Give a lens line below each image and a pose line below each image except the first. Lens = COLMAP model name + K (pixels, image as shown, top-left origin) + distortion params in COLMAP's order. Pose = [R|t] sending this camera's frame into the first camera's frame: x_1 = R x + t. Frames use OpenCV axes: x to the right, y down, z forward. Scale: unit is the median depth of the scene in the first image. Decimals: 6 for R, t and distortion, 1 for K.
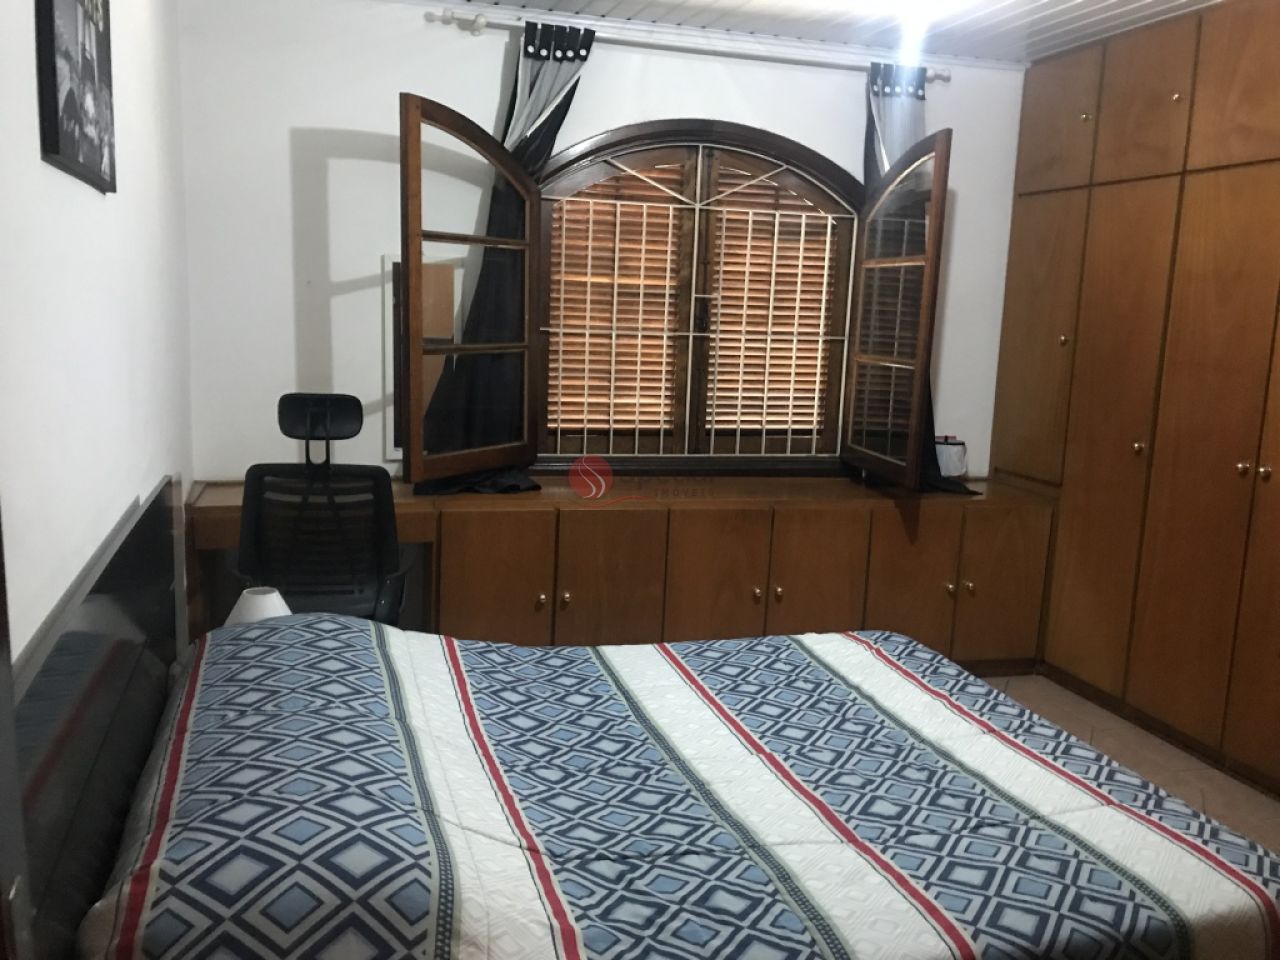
lens RADIAL K [[1060.5, 0, 637.1], [0, 1060.5, 475.6], [0, 0, 1]] dist [0.047940, -0.063840]
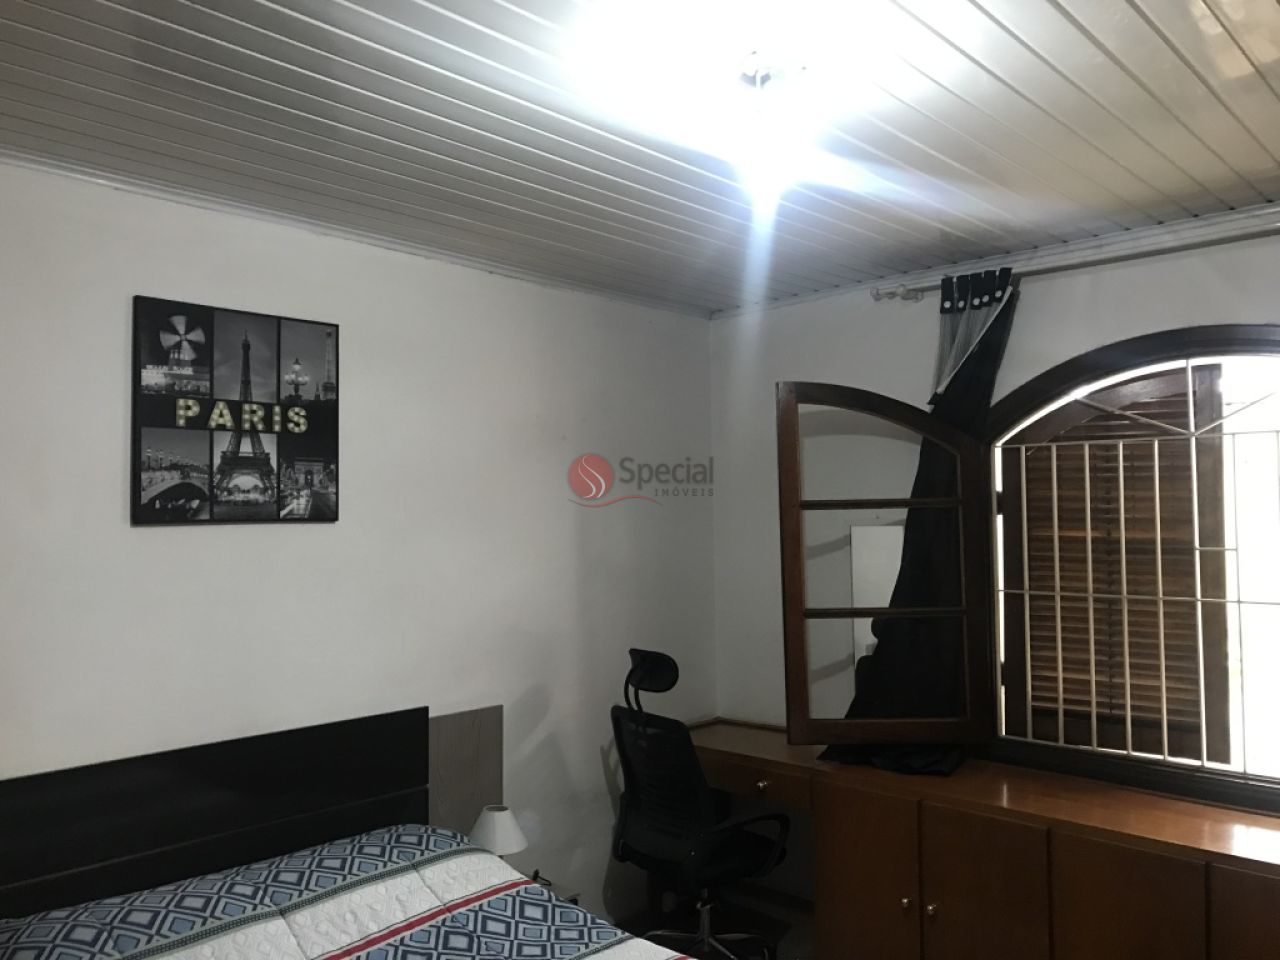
lens RADIAL K [[1060.5, 0, 638.3], [0, 1060.5, 482.9], [0, 0, 1]] dist [0.047940, -0.063840]
pose [[0.496926, -0.069999, -0.864965, 0.576835], [-0.110652, 0.983494, -0.143161, -0.072511], [0.860710, 0.166851, 0.480978, 0.323166]]
